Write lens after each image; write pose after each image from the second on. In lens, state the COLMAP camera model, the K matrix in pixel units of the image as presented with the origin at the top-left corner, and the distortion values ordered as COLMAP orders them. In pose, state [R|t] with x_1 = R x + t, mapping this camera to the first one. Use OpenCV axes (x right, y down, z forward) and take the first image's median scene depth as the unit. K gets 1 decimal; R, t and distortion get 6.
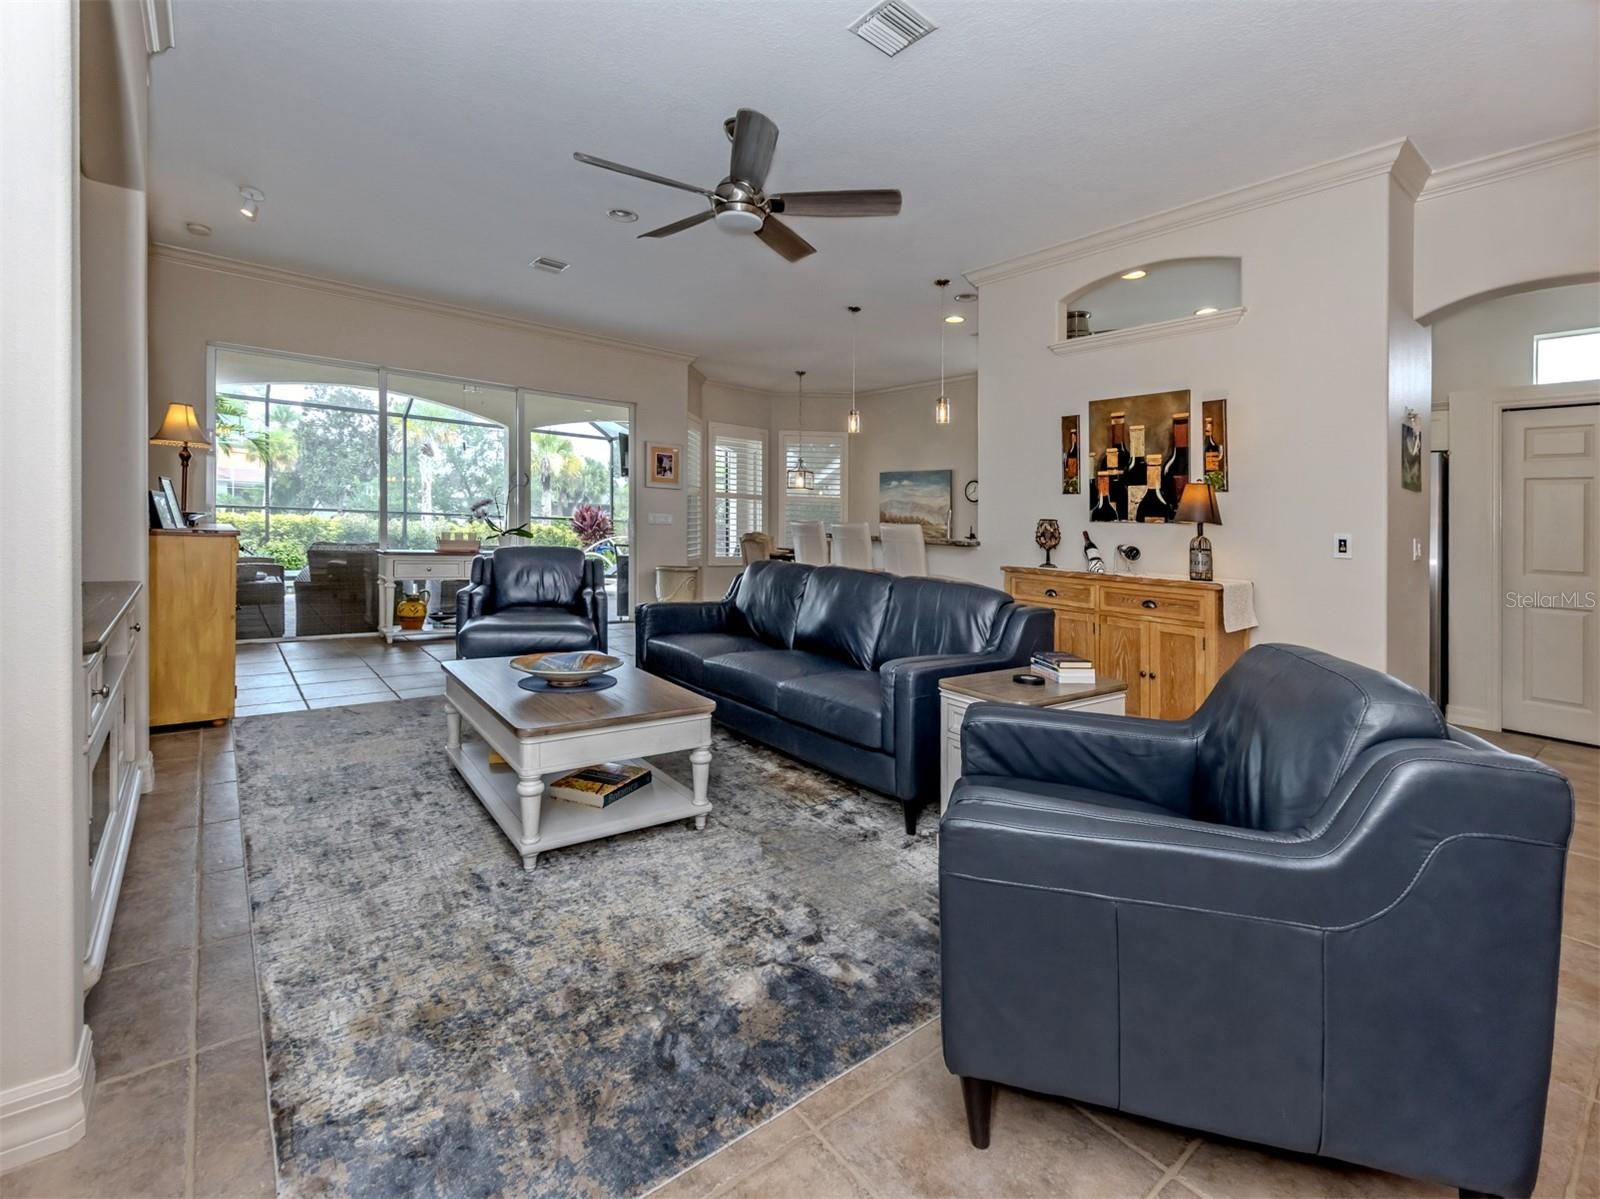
lens RADIAL K [[729.9, 0, 800.9], [0, 729.9, 557.0], [0, 0, 1]] dist [0.013844, 0.000085]
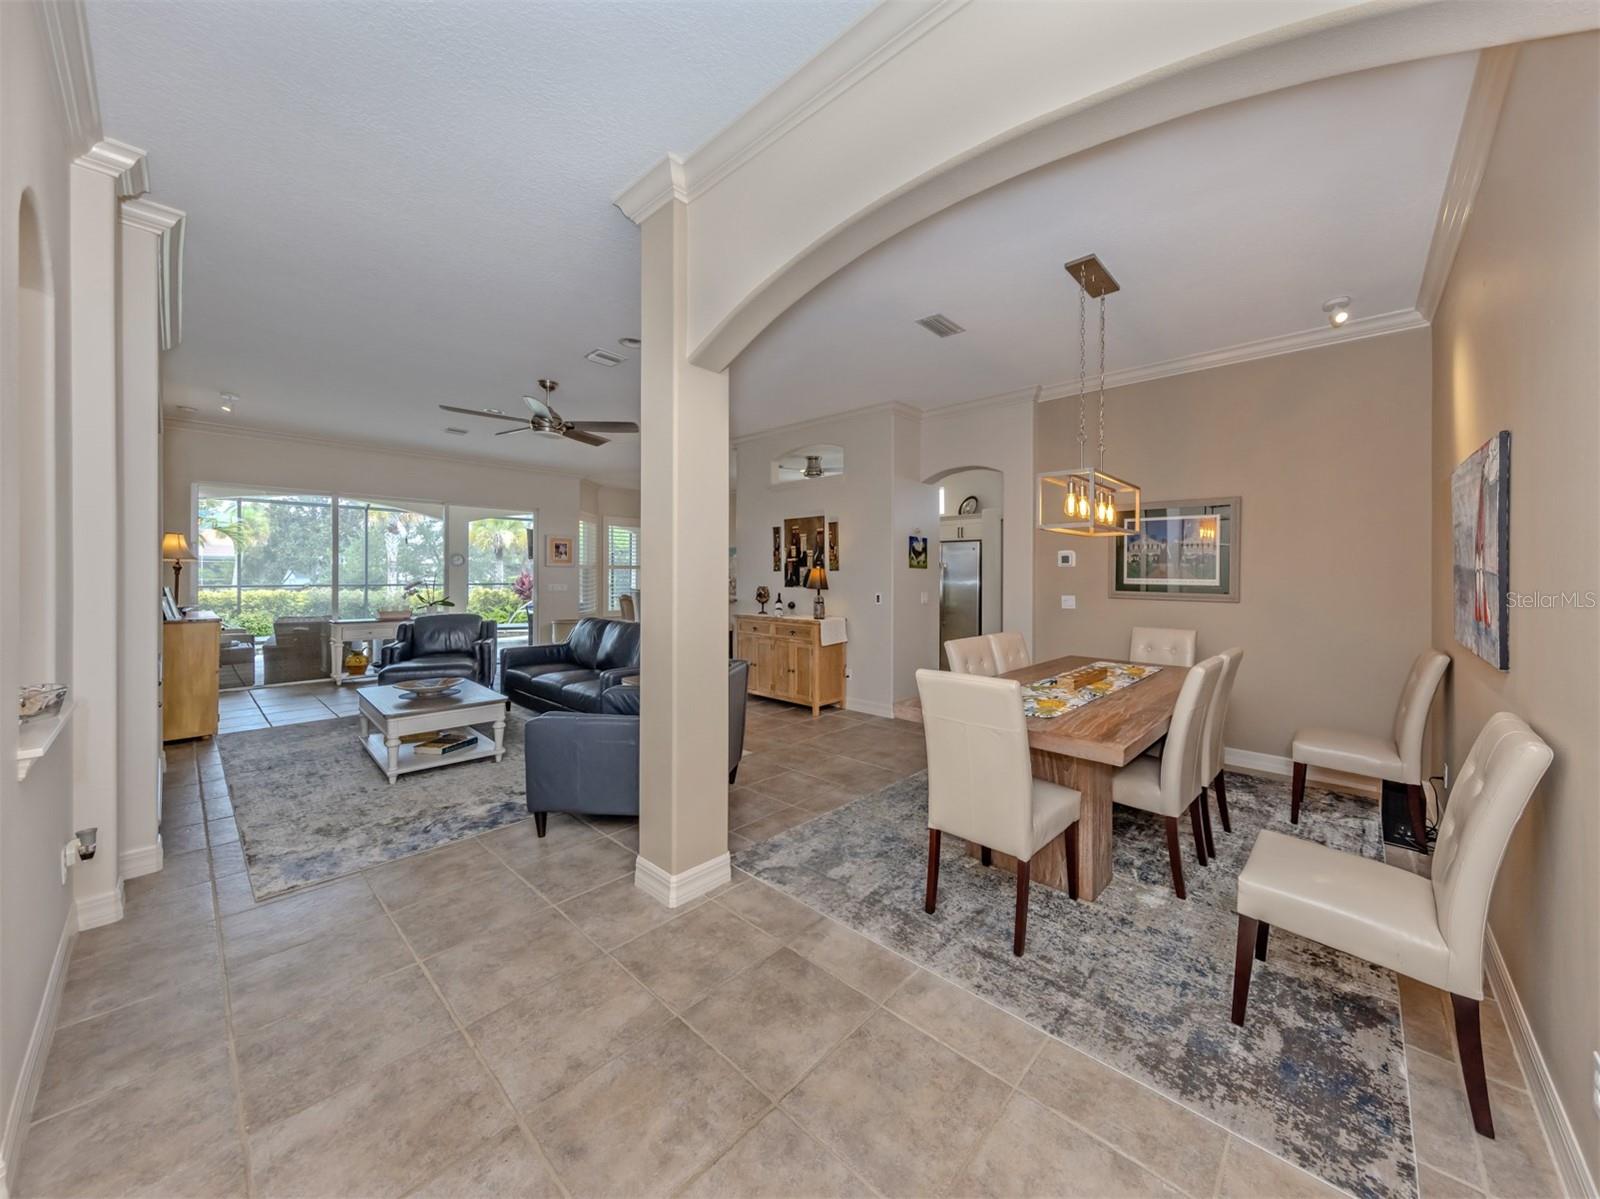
lens RADIAL K [[538.6, 0, 802.6], [0, 538.6, 576.7], [0, 0, 1]] dist [0.011625, -0.000051]
pose [[0.984057, -0.034154, 0.174543, 0.218726], [0.042135, 0.998219, -0.042223, -0.016832], [-0.172790, 0.048904, 0.983744, -0.307911]]
